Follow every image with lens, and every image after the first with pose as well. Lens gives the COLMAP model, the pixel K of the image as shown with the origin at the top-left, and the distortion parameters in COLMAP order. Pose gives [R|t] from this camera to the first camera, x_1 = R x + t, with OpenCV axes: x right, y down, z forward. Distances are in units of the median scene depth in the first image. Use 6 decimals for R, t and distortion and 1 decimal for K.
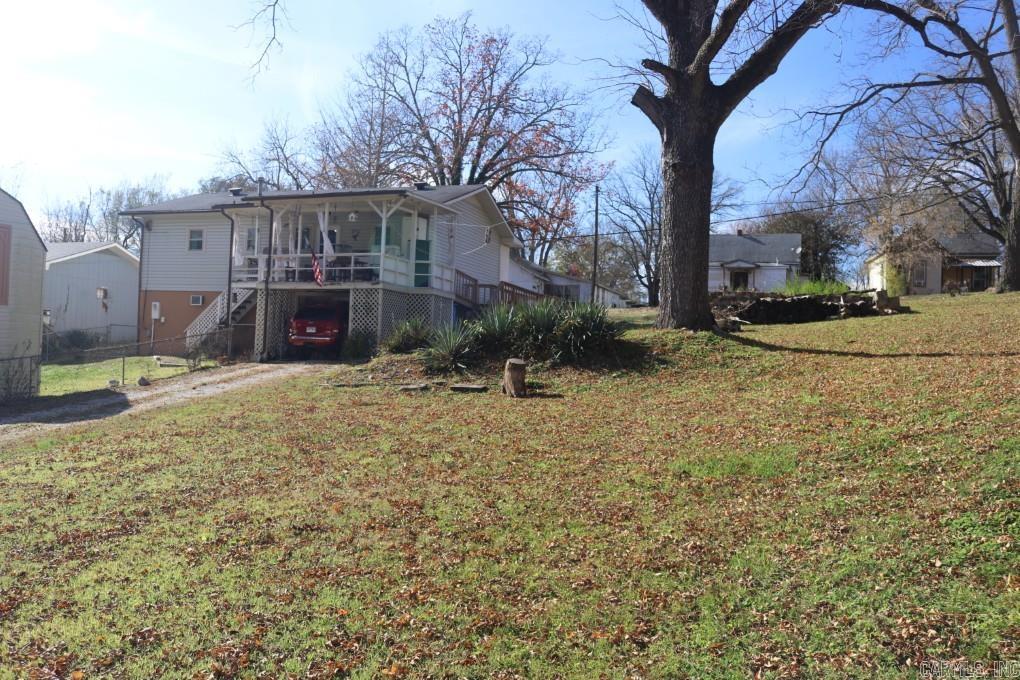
lens RADIAL K [[828.4, 0, 510.0], [0, 828.4, 340.0], [0, 0, 1]] dist [-0.106587, 0.004857]
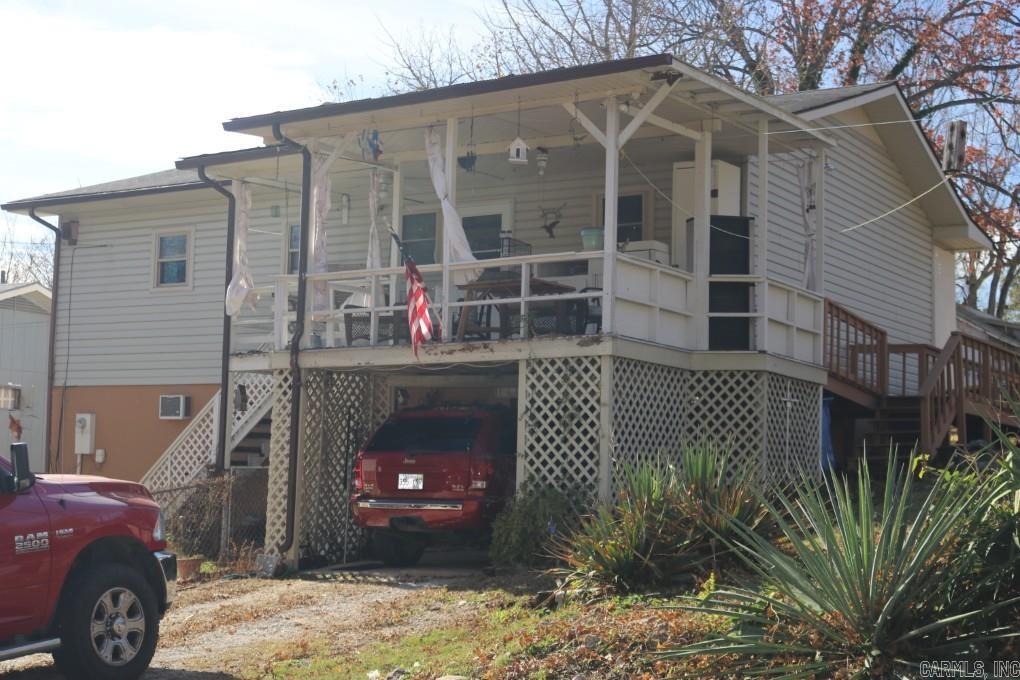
lens RADIAL K [[1401.0, 0, 510.0], [0, 1401.0, 340.0], [0, 0, 1]] dist [-0.004632, 0.015035]
pose [[0.962966, -0.041606, -0.266392, -0.039455], [0.016803, 0.995362, -0.094719, -0.014442], [0.269097, 0.086735, 0.959200, 0.413045]]
